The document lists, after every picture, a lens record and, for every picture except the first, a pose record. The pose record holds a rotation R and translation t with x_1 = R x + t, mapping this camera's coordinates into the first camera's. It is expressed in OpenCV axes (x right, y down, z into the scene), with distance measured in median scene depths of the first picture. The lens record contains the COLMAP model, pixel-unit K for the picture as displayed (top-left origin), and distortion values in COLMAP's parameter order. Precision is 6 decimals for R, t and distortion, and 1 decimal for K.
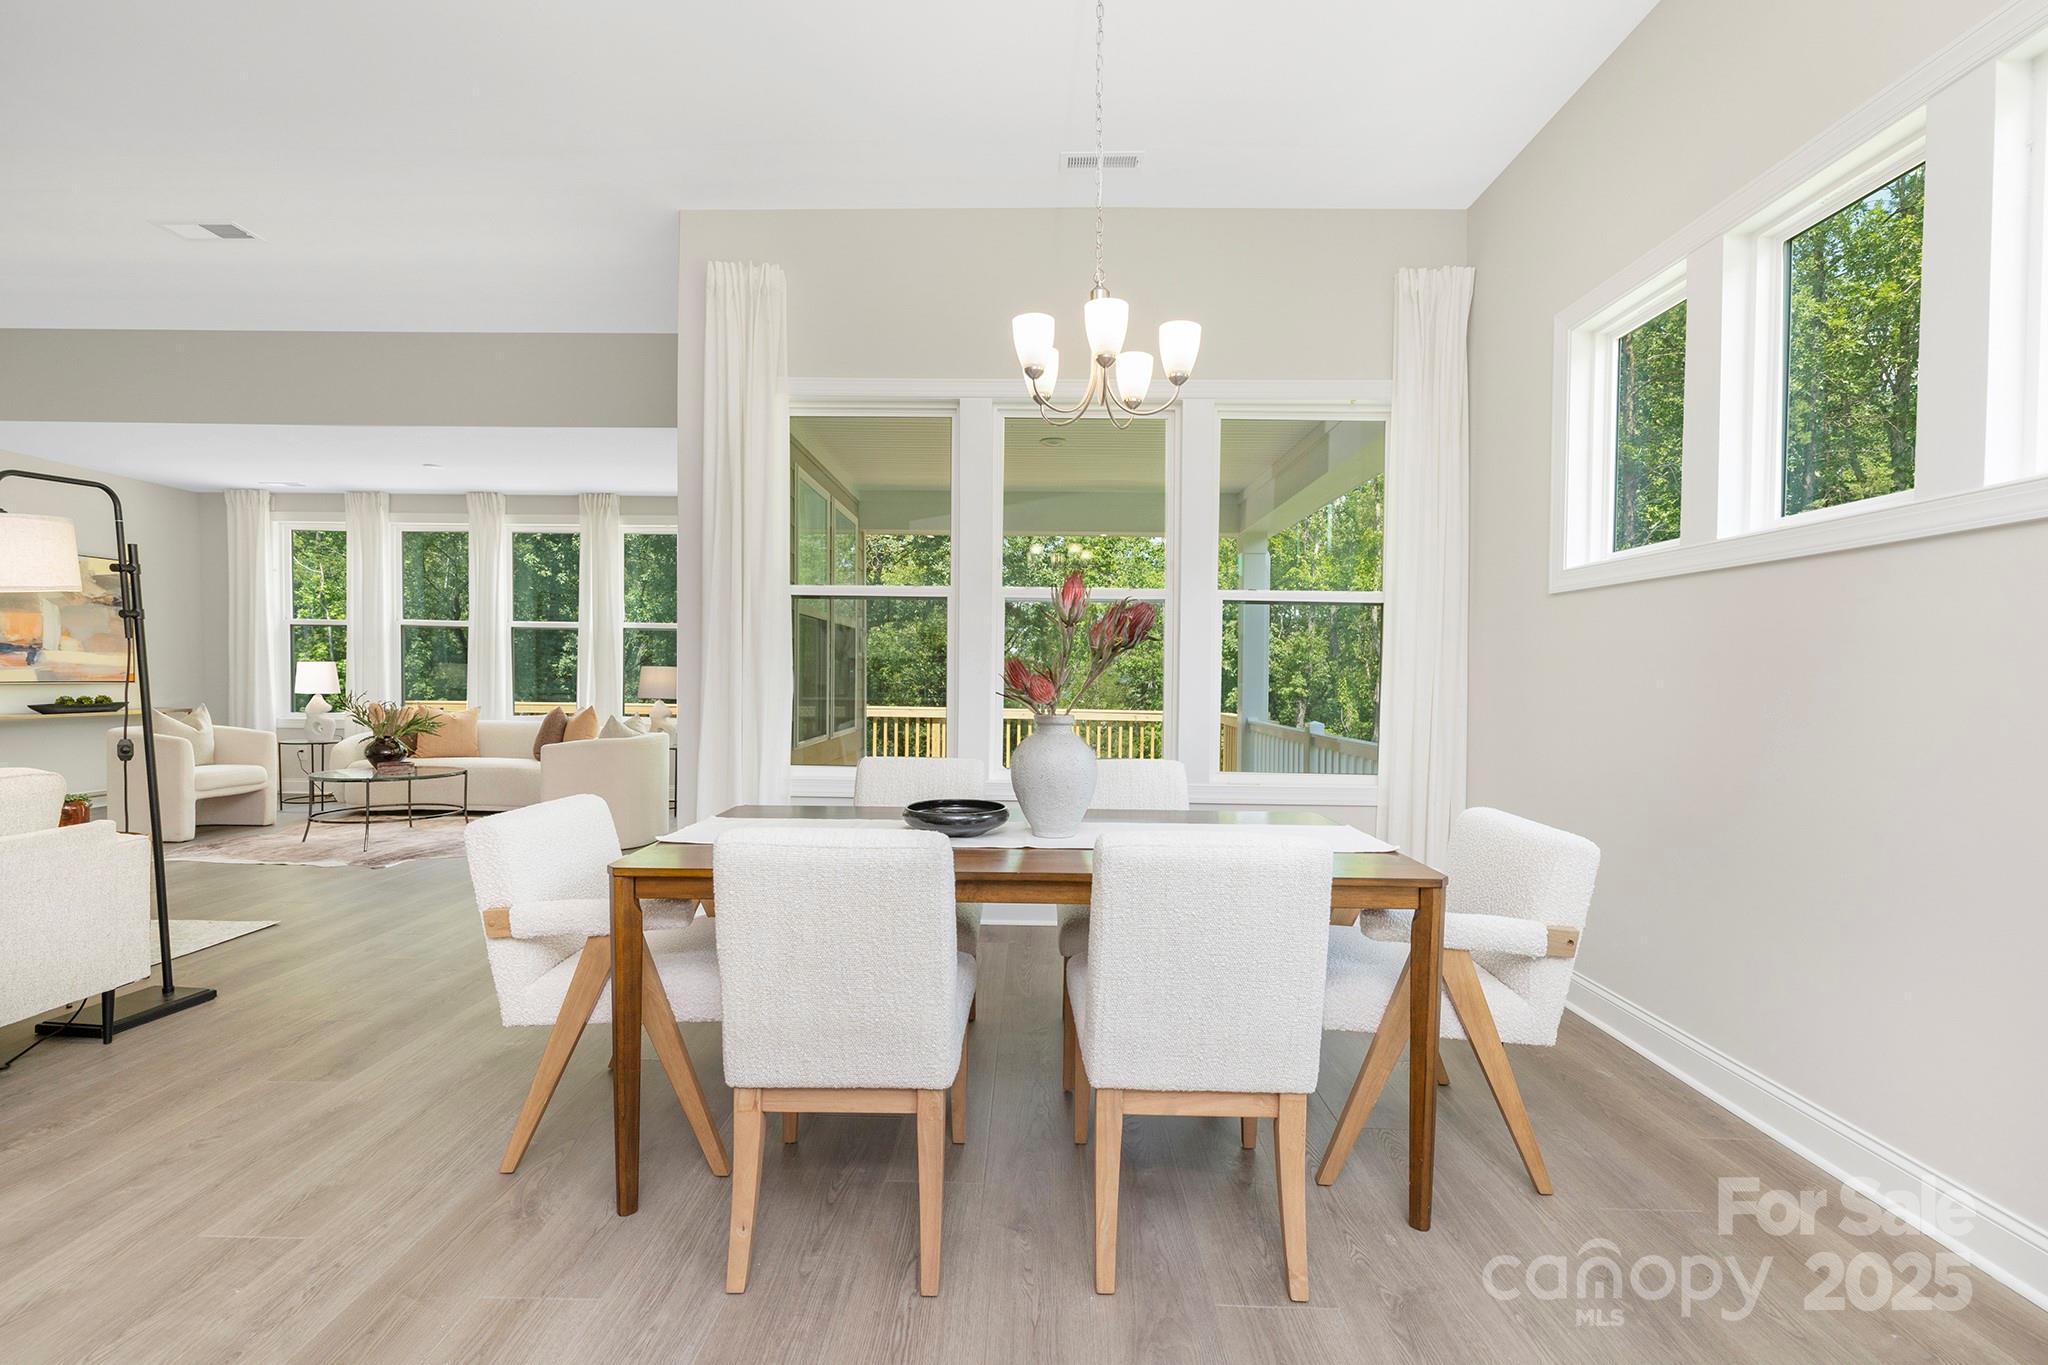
lens RADIAL K [[906.5, 0, 1038.6], [0, 906.5, 669.1], [0, 0, 1]] dist [-0.000775, 0.000271]
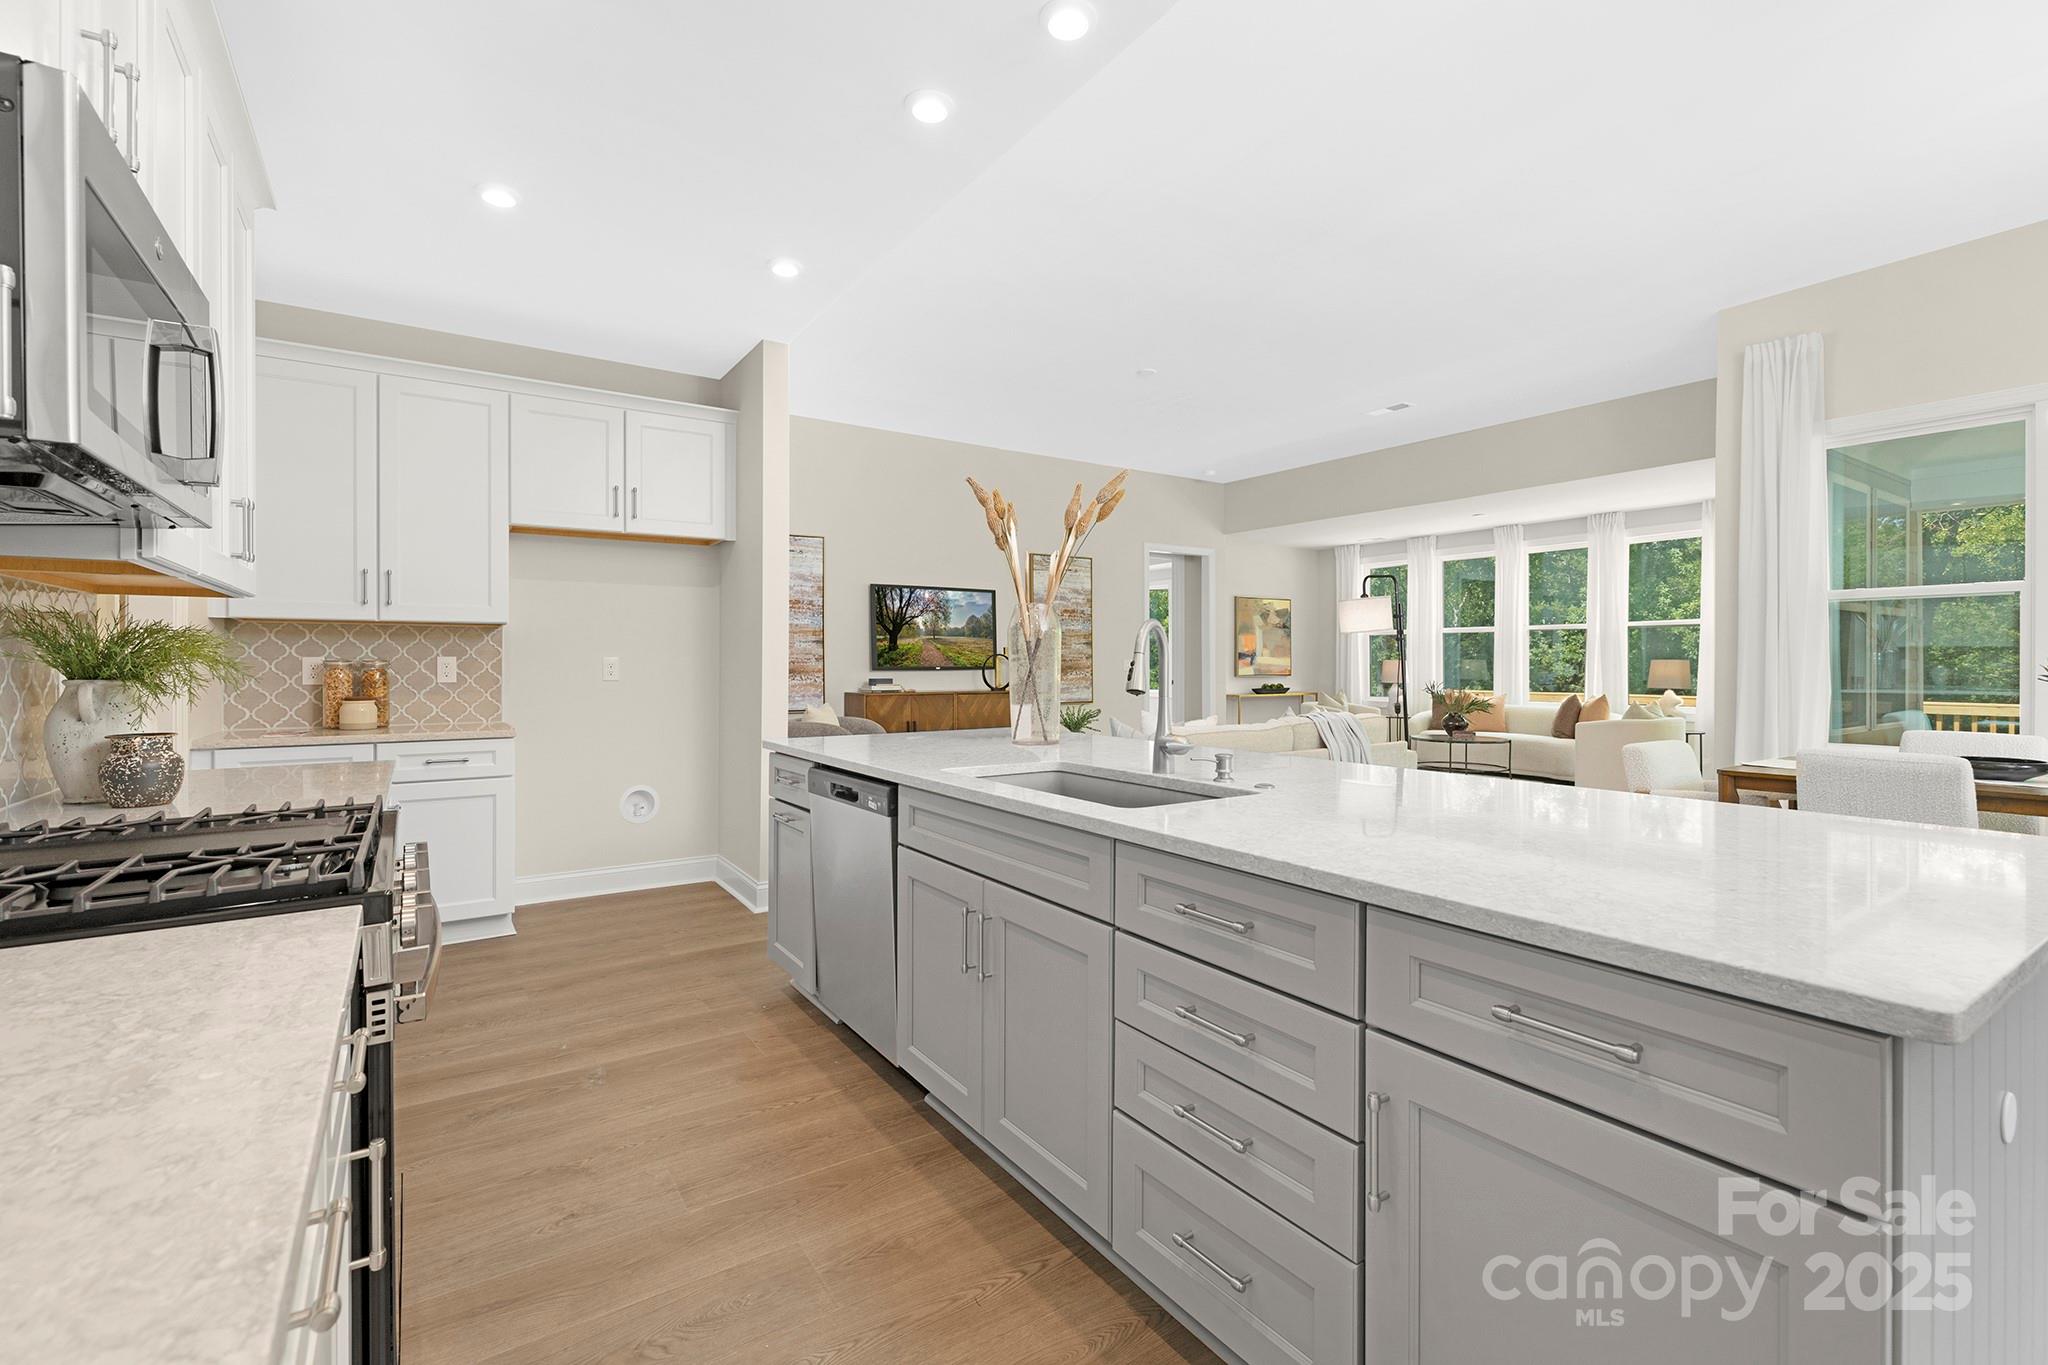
lens RADIAL K [[906.5, 0, 1038.6], [0, 906.5, 669.1], [0, 0, 1]] dist [-0.000775, 0.000271]
pose [[0.570277, -0.007814, -0.821415, 0.059116], [0.013018, 0.999915, -0.000475, -0.001469], [0.821349, -0.010423, 0.570331, -0.286312]]
